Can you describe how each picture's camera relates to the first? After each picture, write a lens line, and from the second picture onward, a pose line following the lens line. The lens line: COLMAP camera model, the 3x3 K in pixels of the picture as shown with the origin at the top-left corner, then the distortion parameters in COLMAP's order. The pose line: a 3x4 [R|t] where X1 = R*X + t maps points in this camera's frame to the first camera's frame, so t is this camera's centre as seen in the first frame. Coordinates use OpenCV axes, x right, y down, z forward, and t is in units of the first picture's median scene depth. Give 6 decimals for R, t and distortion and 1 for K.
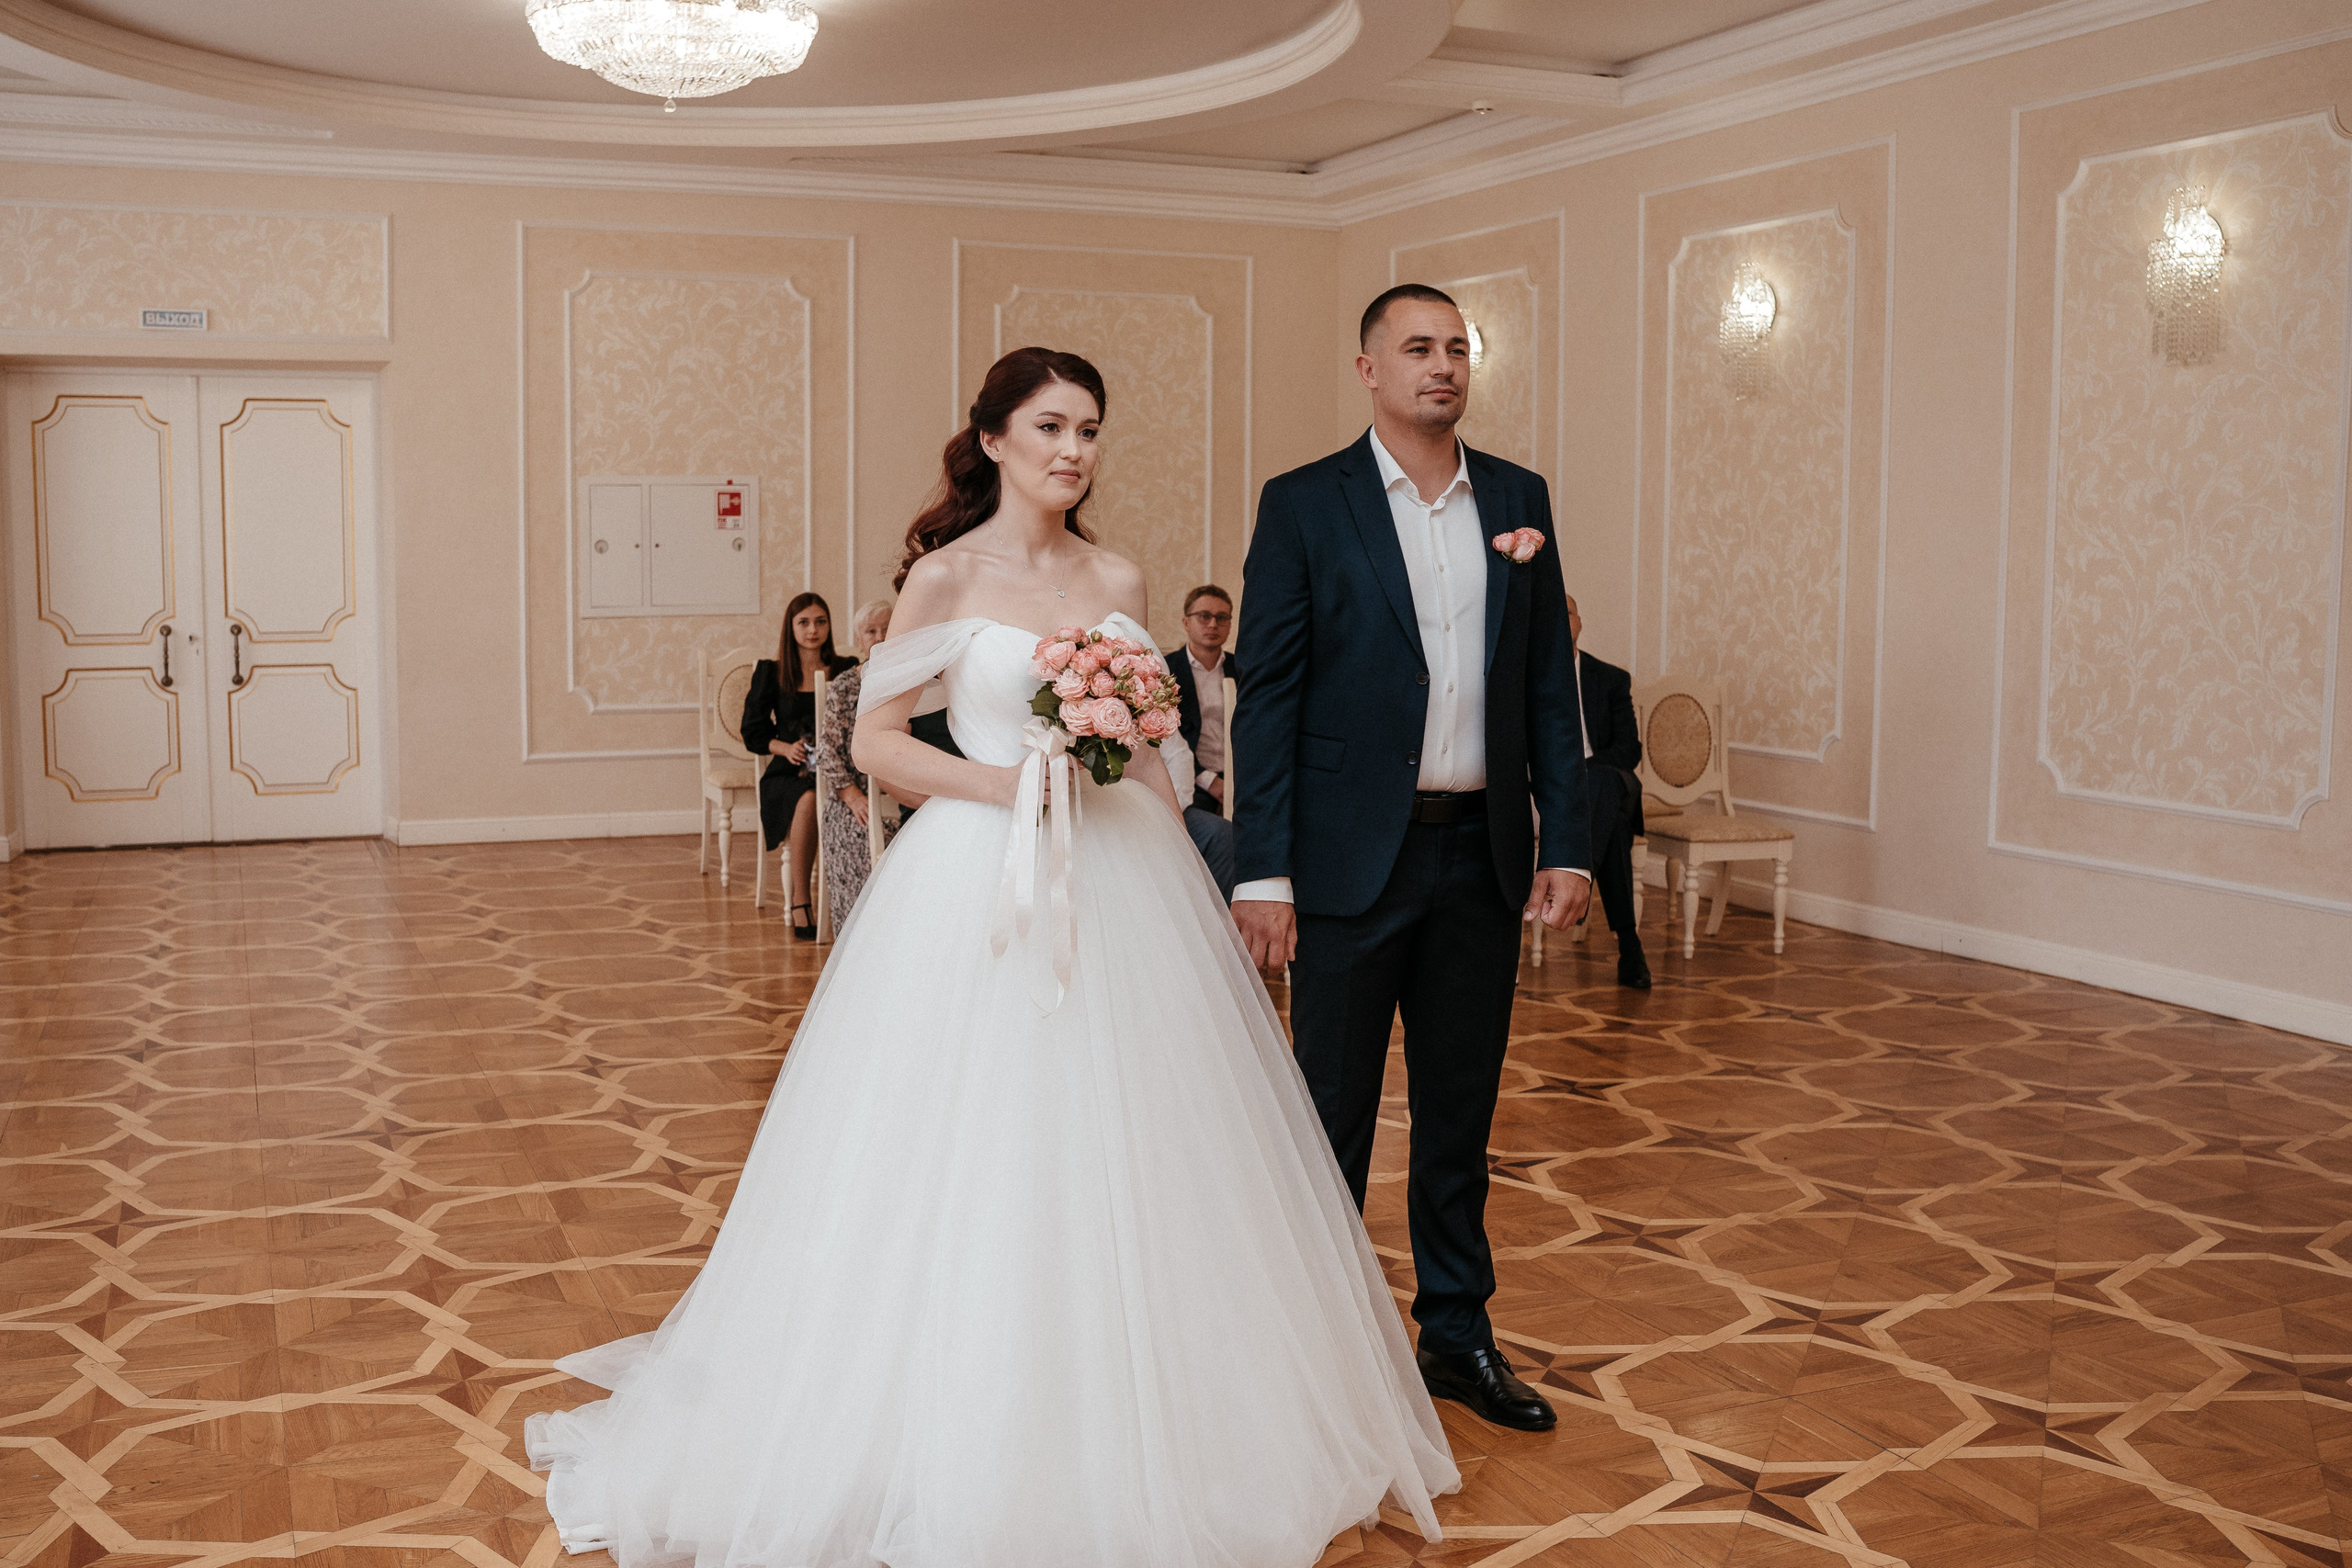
lens RADIAL K [[2319.5, 0, 1176.0], [0, 2319.5, 784.0], [0, 0, 1]] dist [-0.201698, 0.227298]
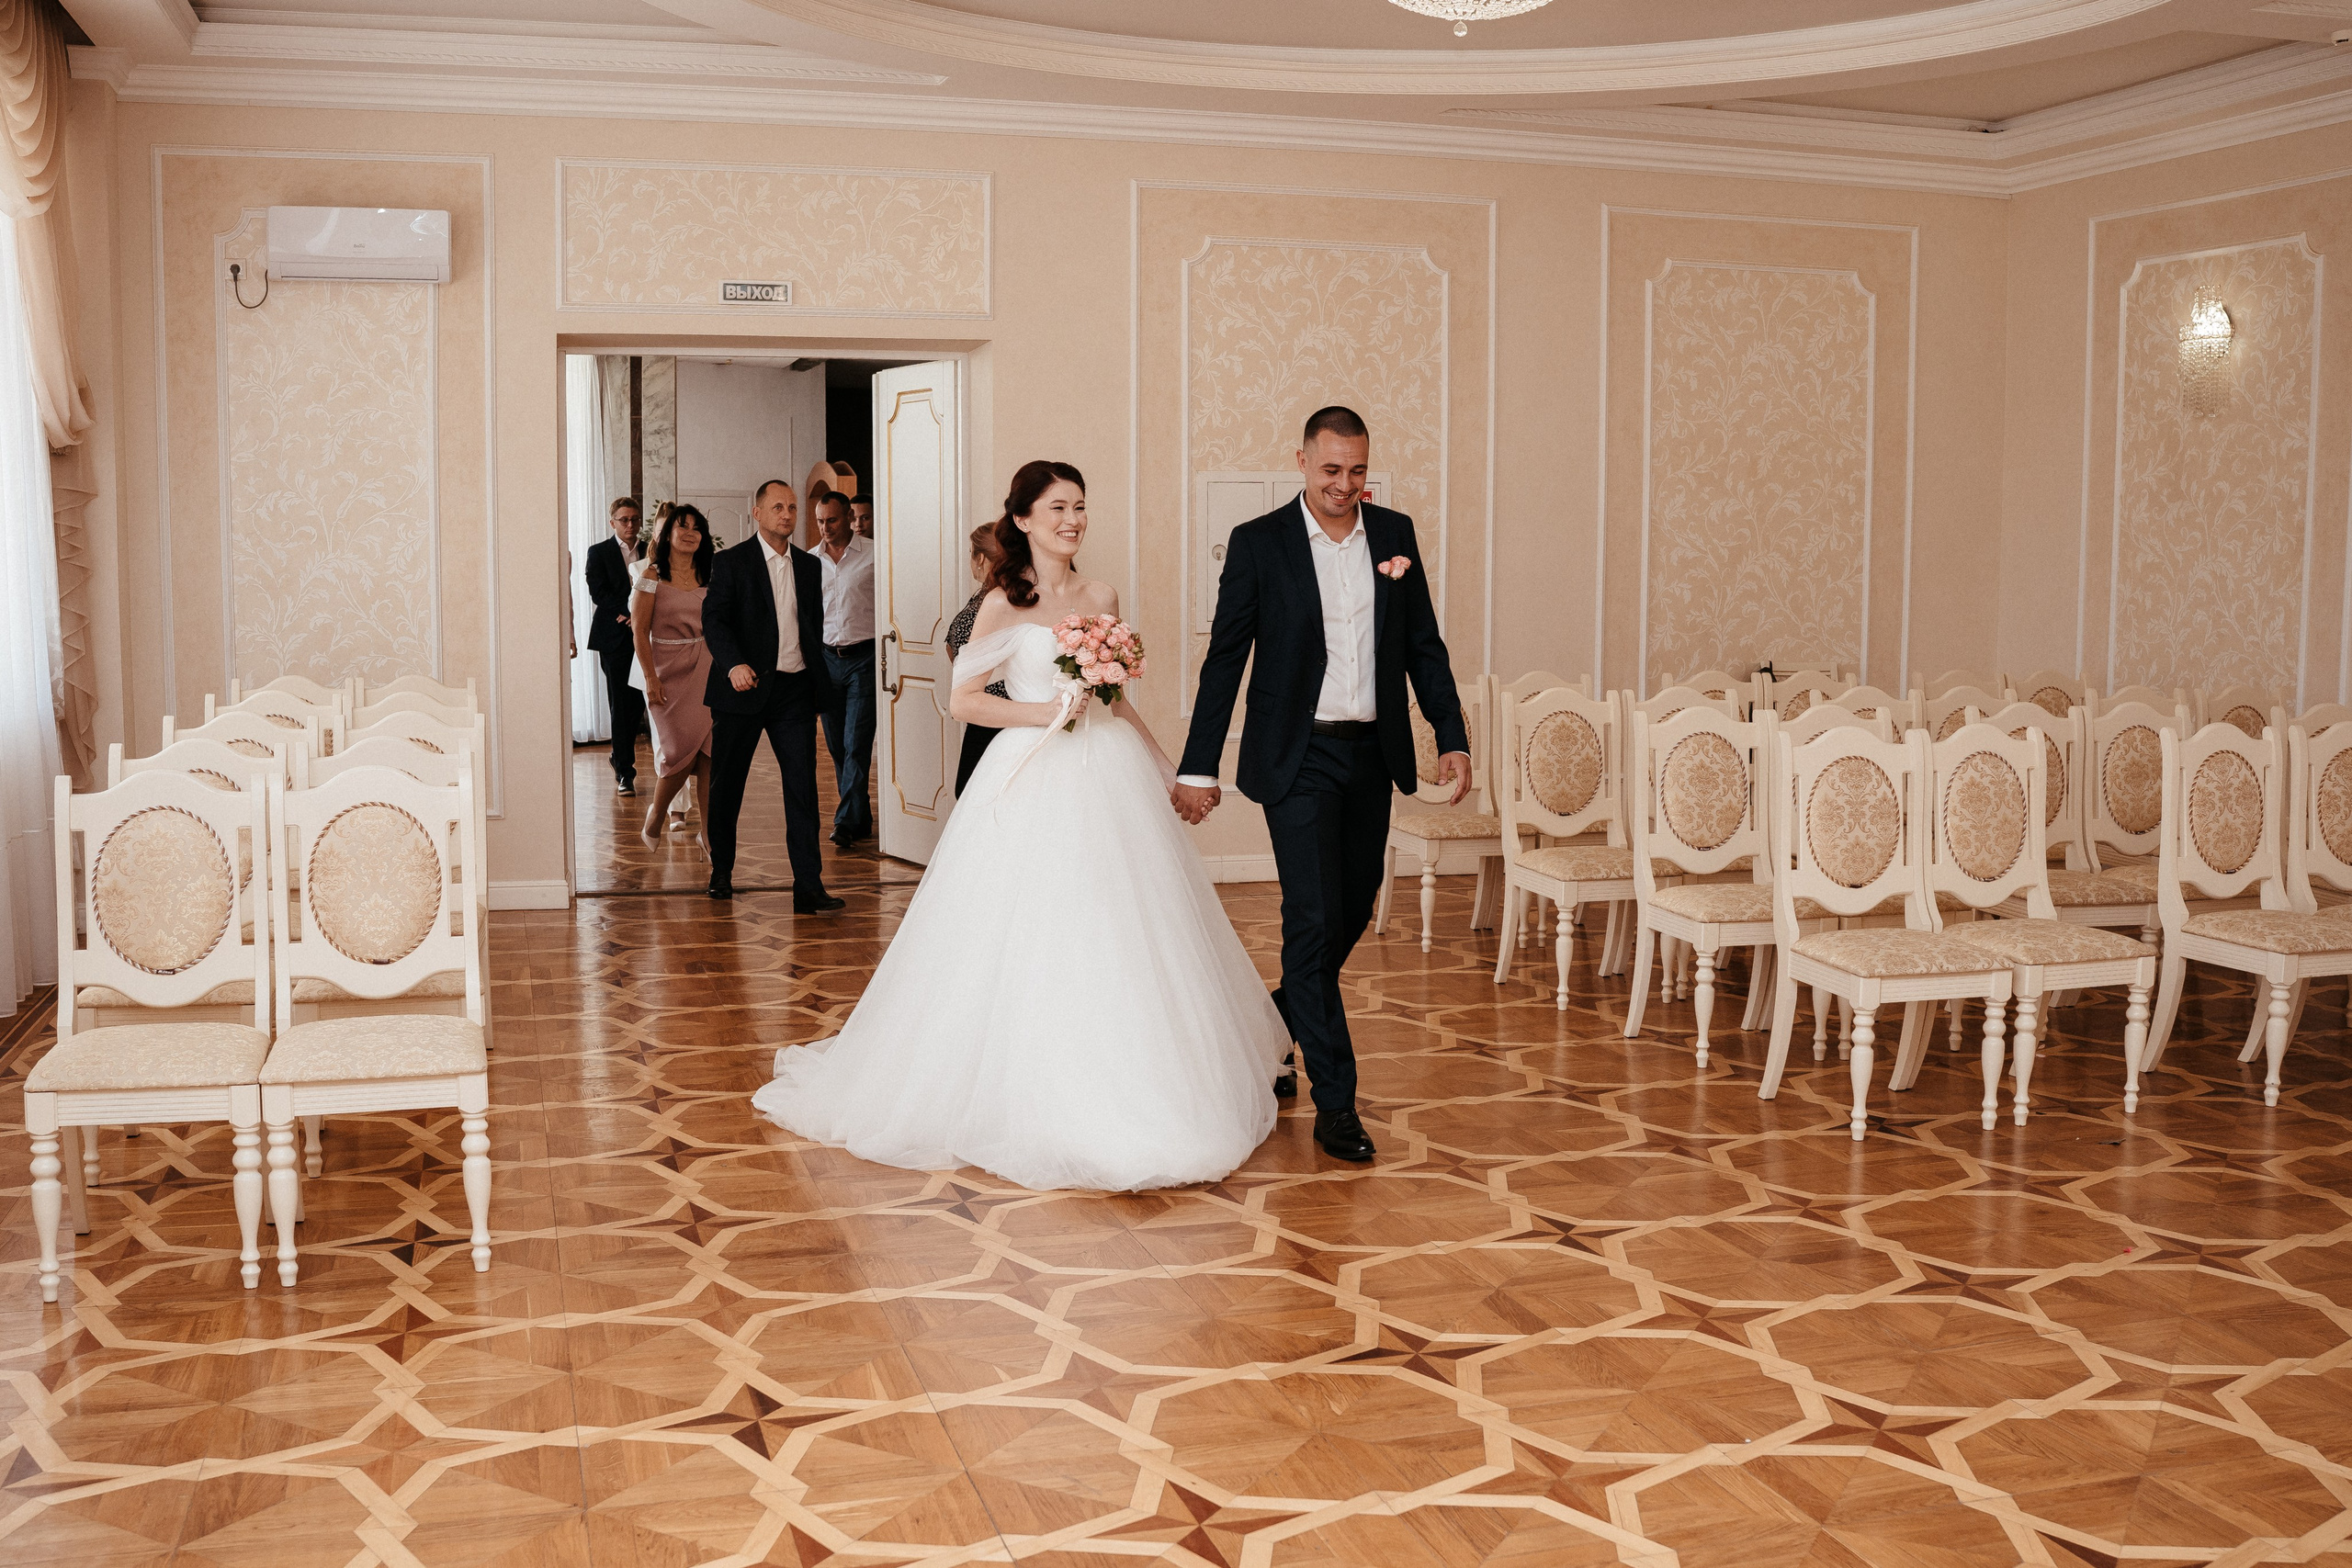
lens RADIAL K [[2319.5, 0, 1176.0], [0, 2319.5, 784.0], [0, 0, 1]] dist [-0.201698, 0.227298]
pose [[0.993910, 0.008739, -0.109851, -0.217491], [-0.008453, 0.999960, 0.003064, -0.022529], [0.109874, -0.002116, 0.993943, 0.149517]]
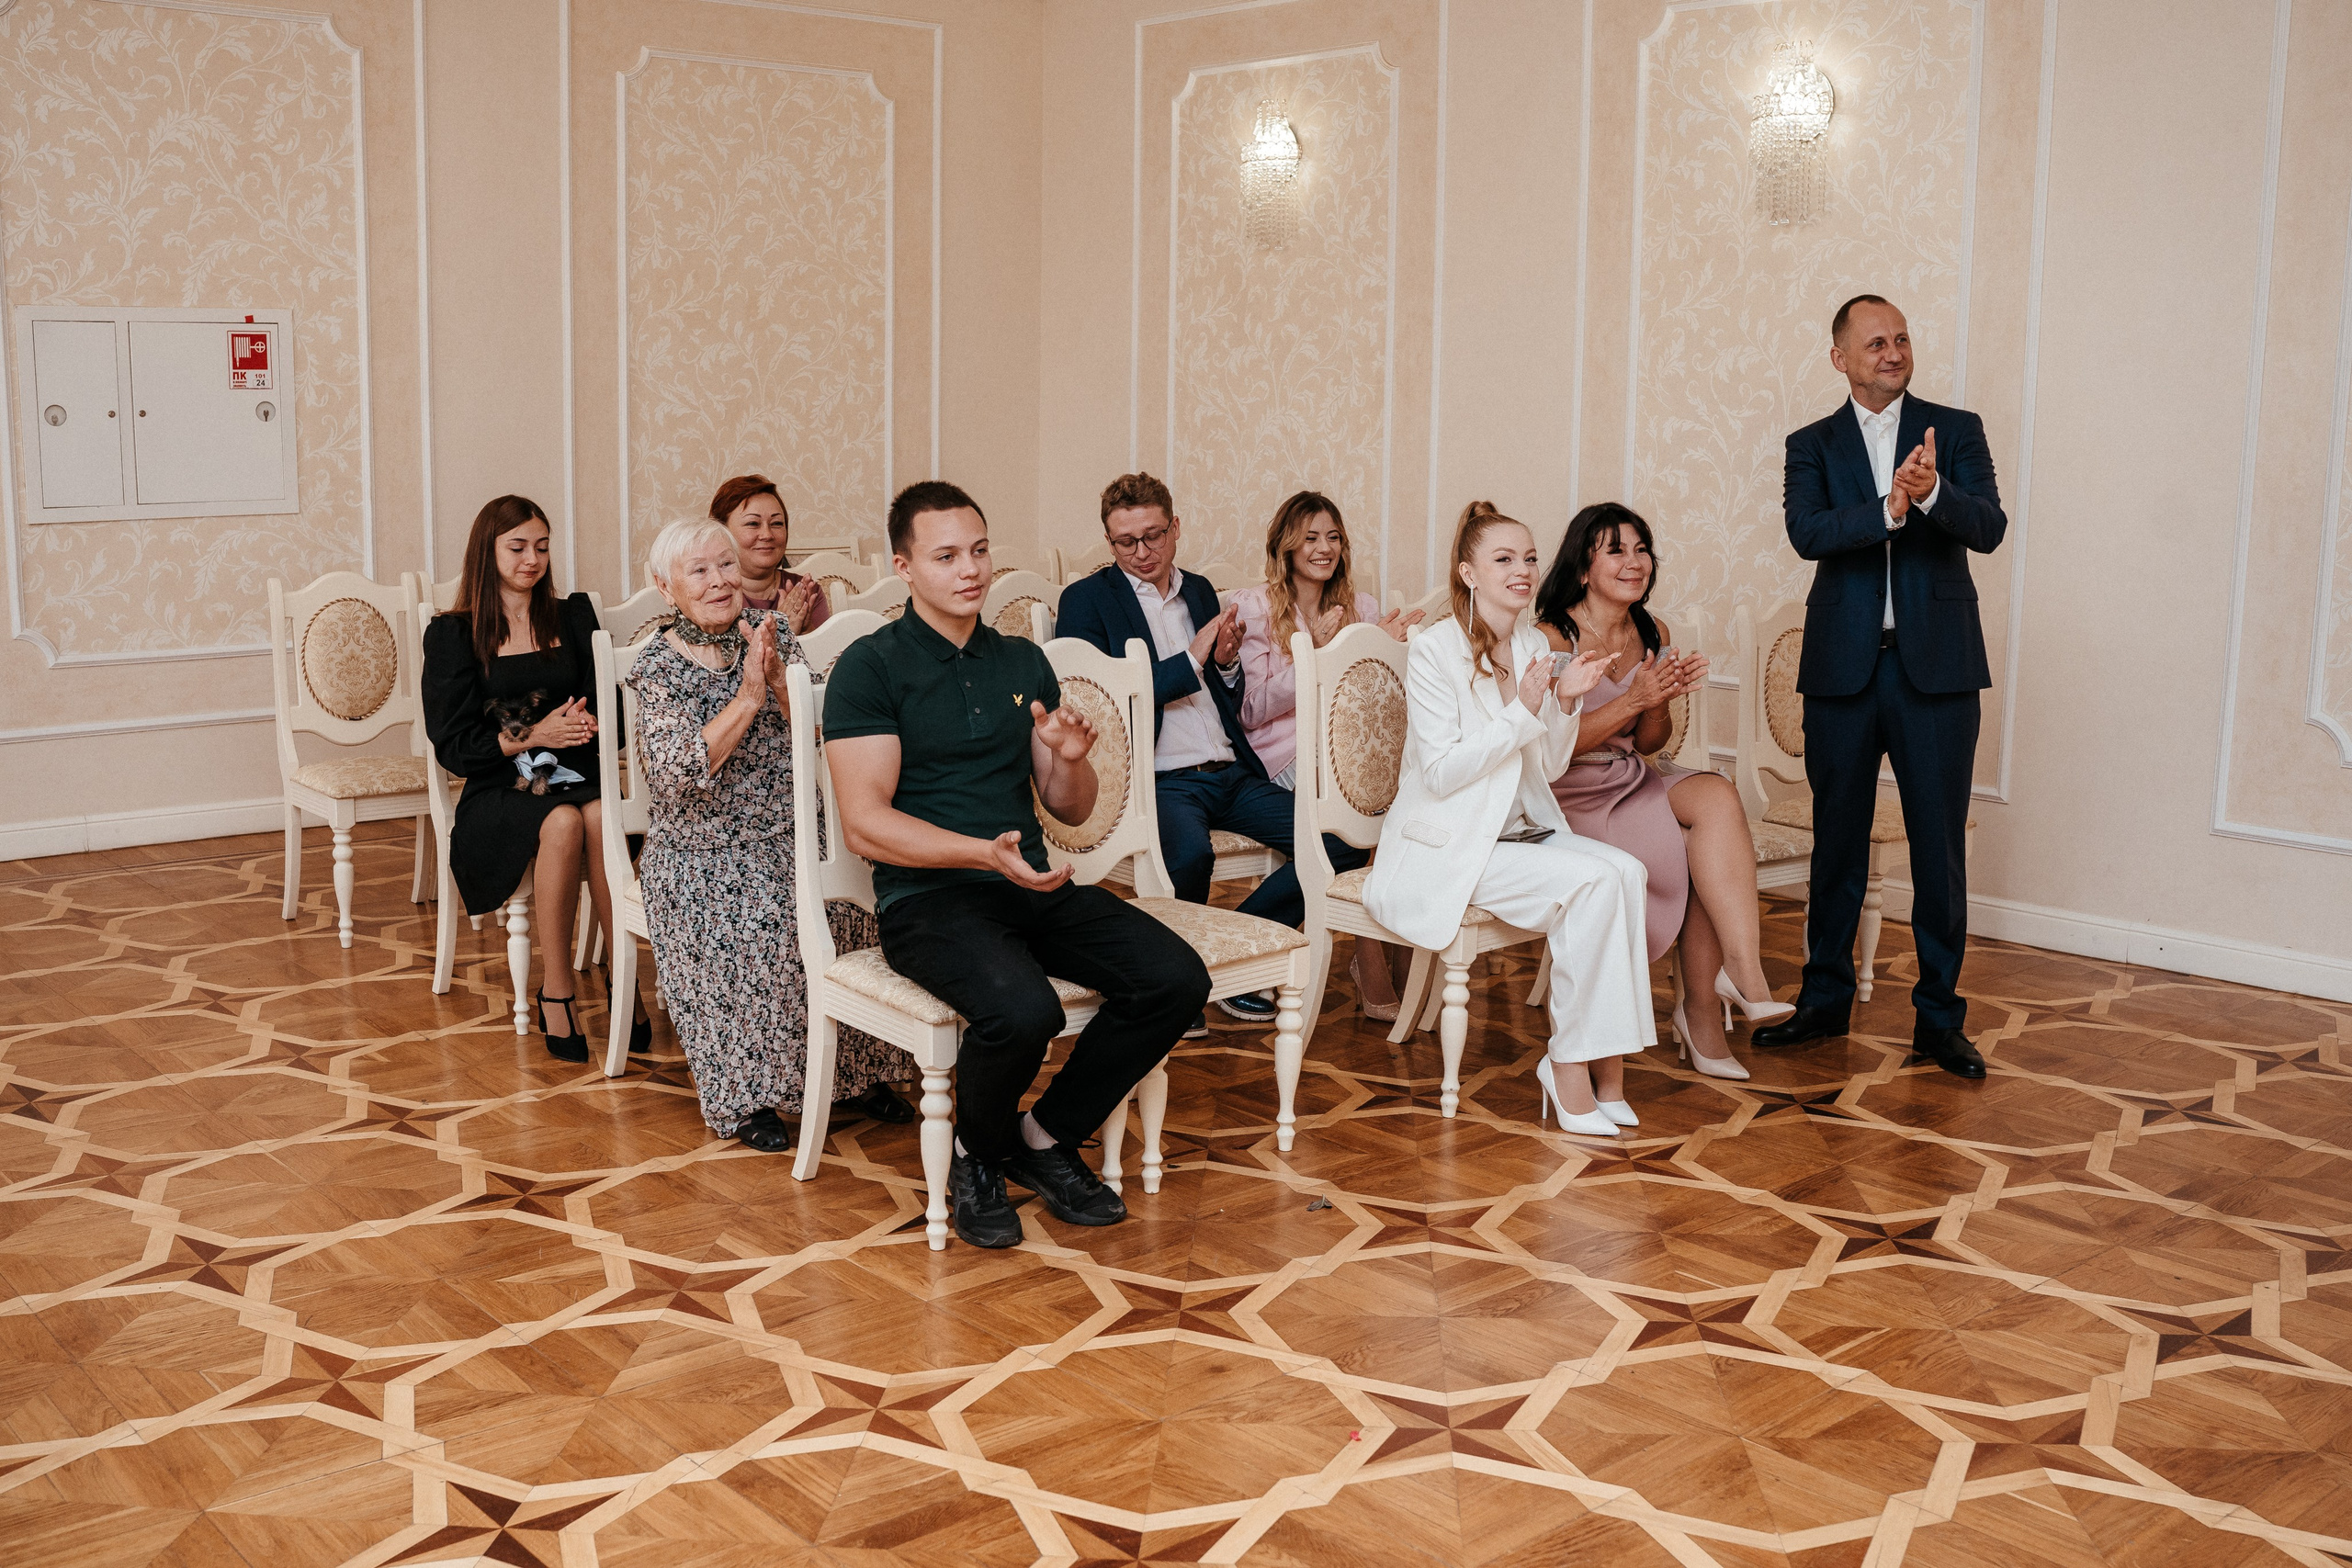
lens RADIAL K [[2248.4, 0, 1176.0], [0, 2248.4, 784.0], [0, 0, 1]] dist [-0.201427, 0.212311]
pose [[0.949993, -0.045478, 0.308943, -0.181442], [0.023962, 0.997038, 0.073089, -0.045813], [-0.311351, -0.062031, 0.948268, 0.391959]]
